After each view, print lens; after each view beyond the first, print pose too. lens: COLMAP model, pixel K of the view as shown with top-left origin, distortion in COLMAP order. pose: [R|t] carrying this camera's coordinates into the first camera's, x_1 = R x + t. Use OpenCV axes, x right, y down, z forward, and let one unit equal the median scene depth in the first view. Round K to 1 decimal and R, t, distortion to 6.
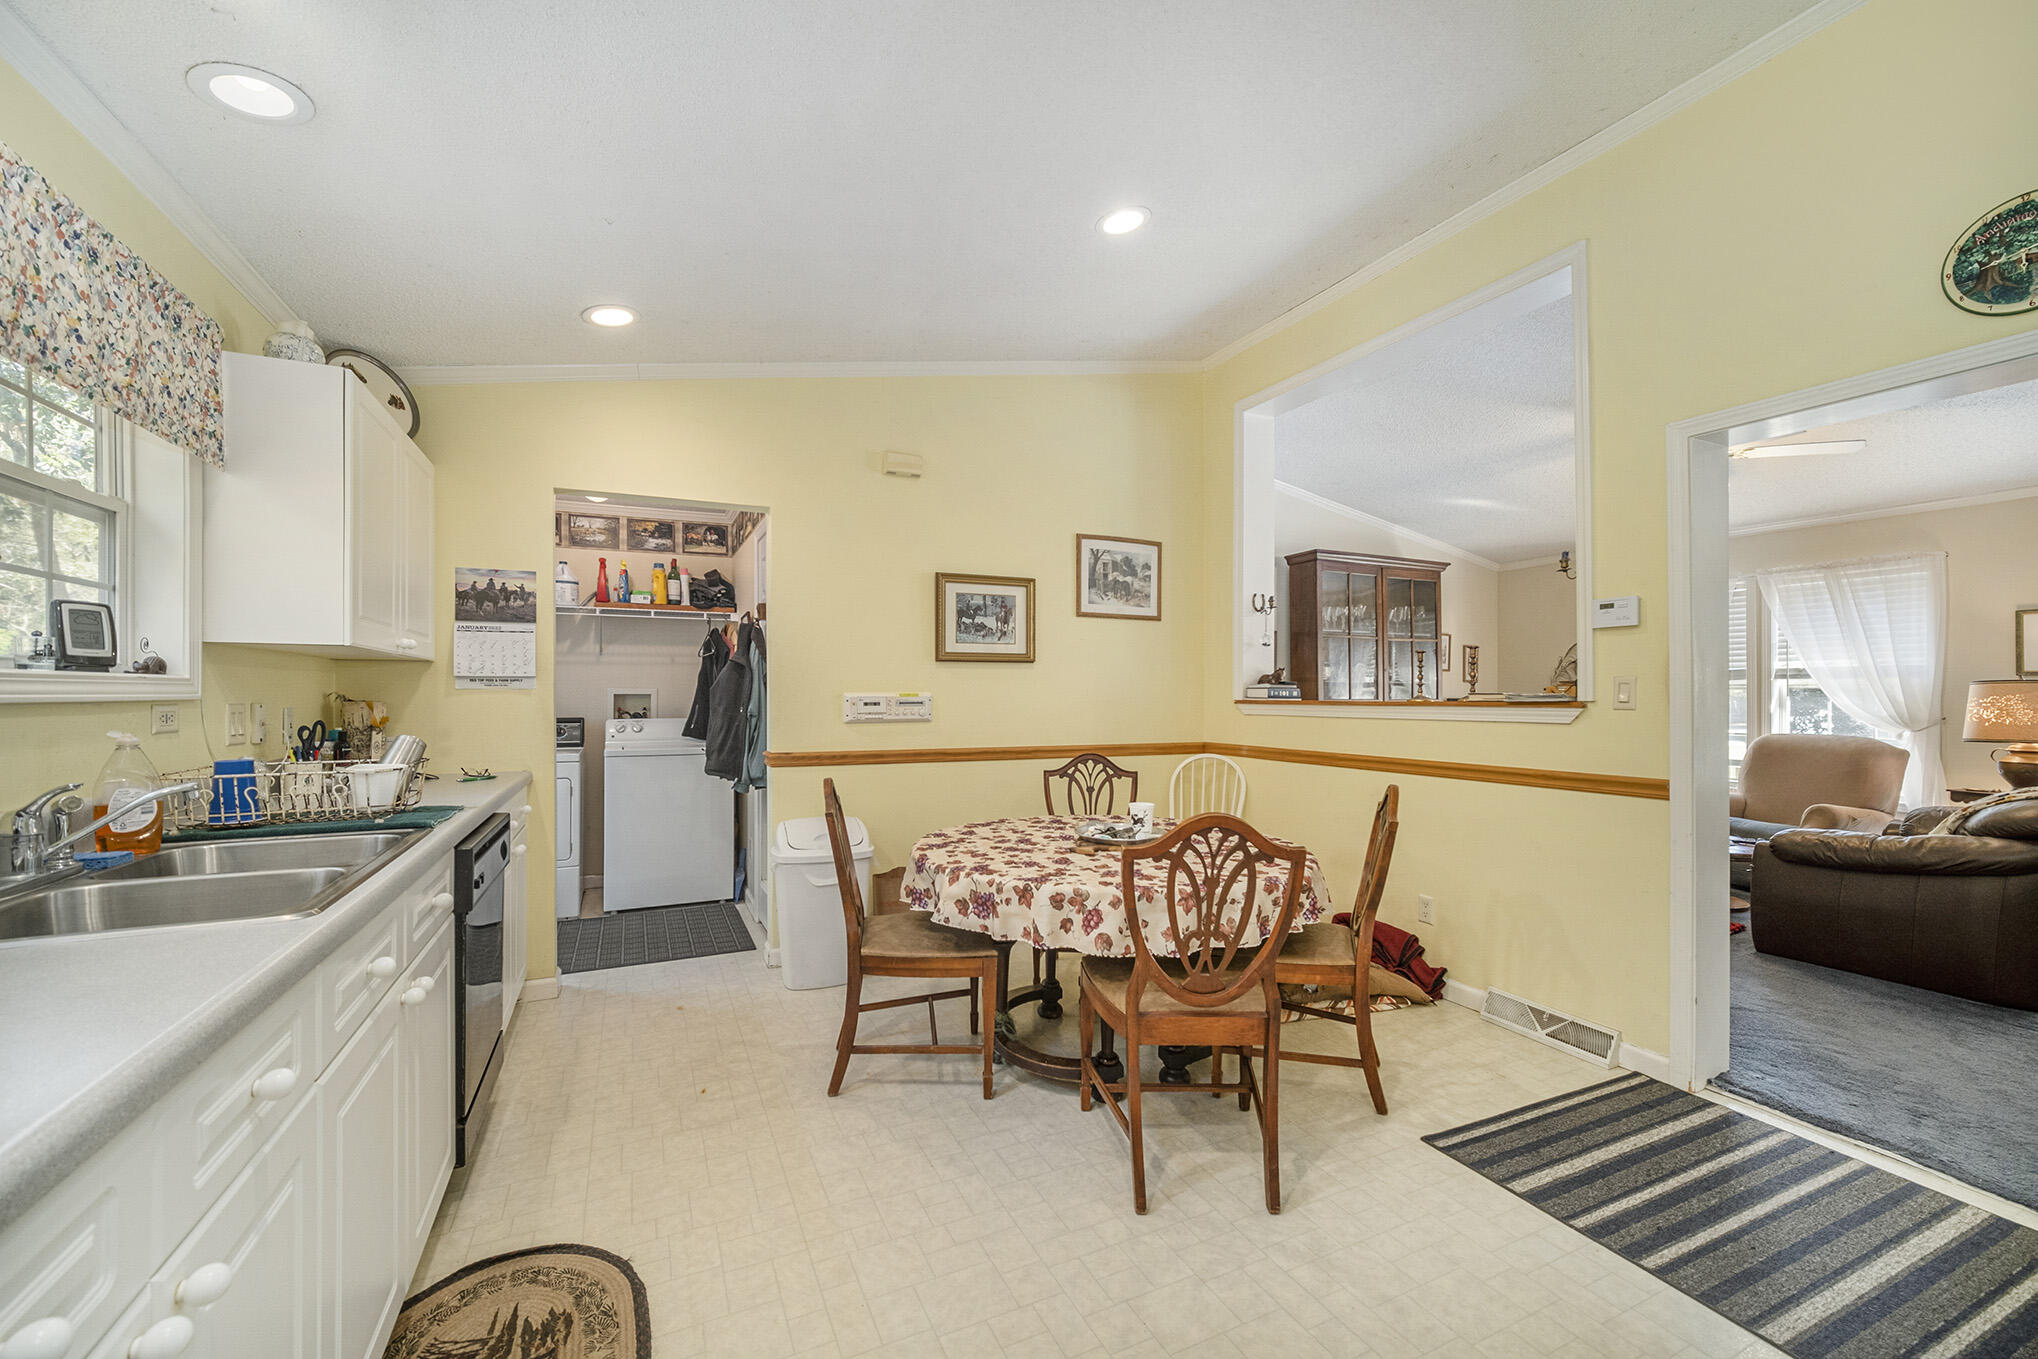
lens RADIAL K [[797.9, 0, 982.5], [0, 797.9, 685.8], [0, 0, 1]] dist [0.001023, 0.000024]
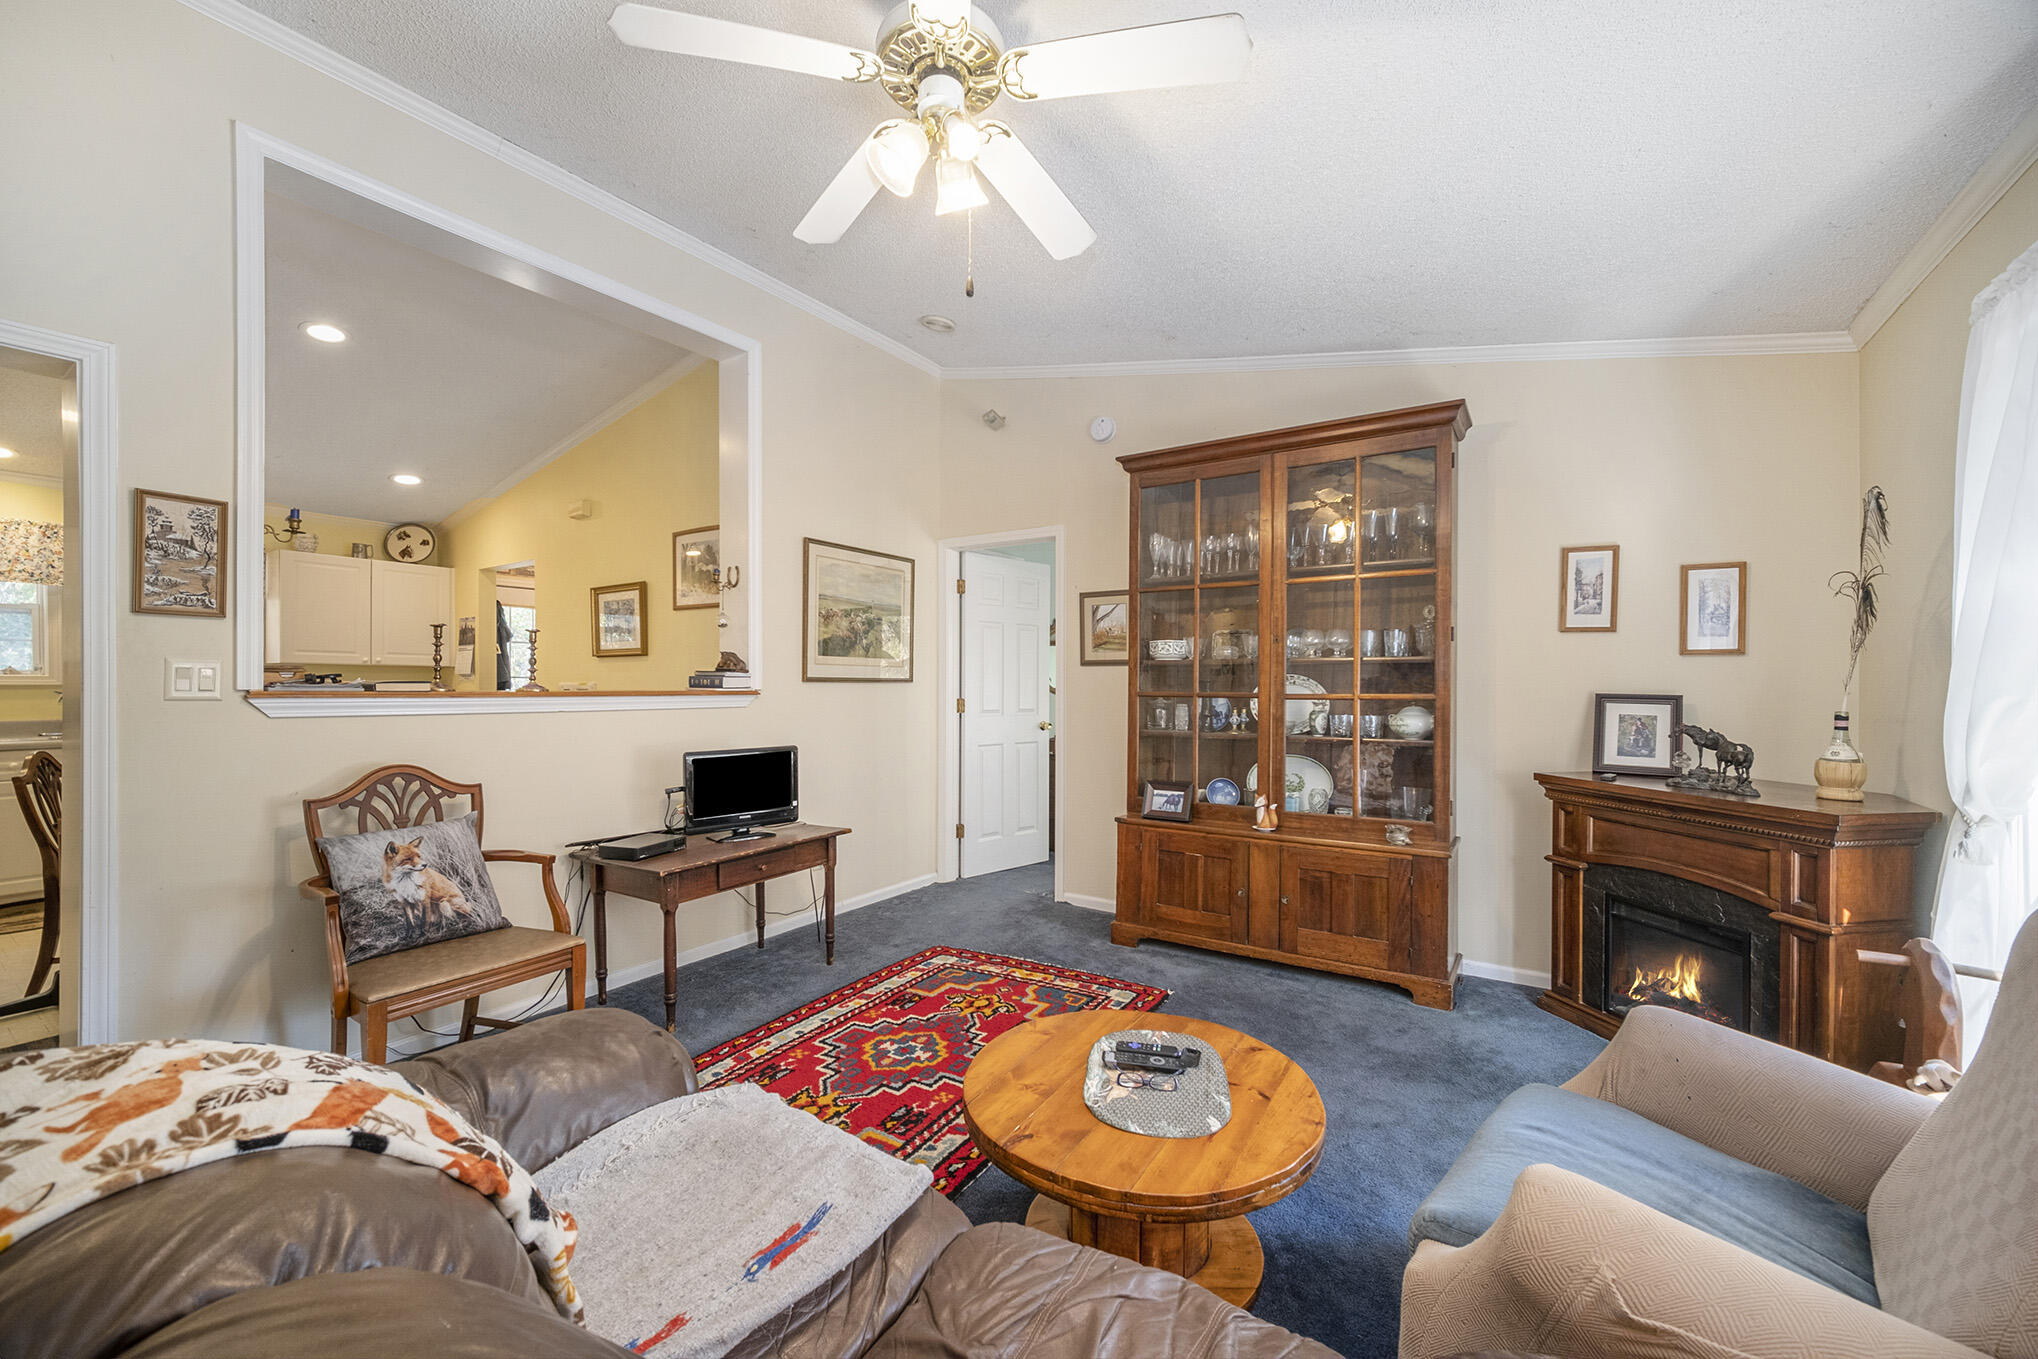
lens RADIAL K [[785.0, 0, 1007.5], [0, 785.0, 667.6], [0, 0, 1]] dist [-0.000575, 0.000054]
pose [[0.541351, -0.016768, -0.840630, 1.468585], [0.007101, 0.999857, -0.015371, 0.009514], [0.840767, 0.002352, 0.541392, 0.958151]]
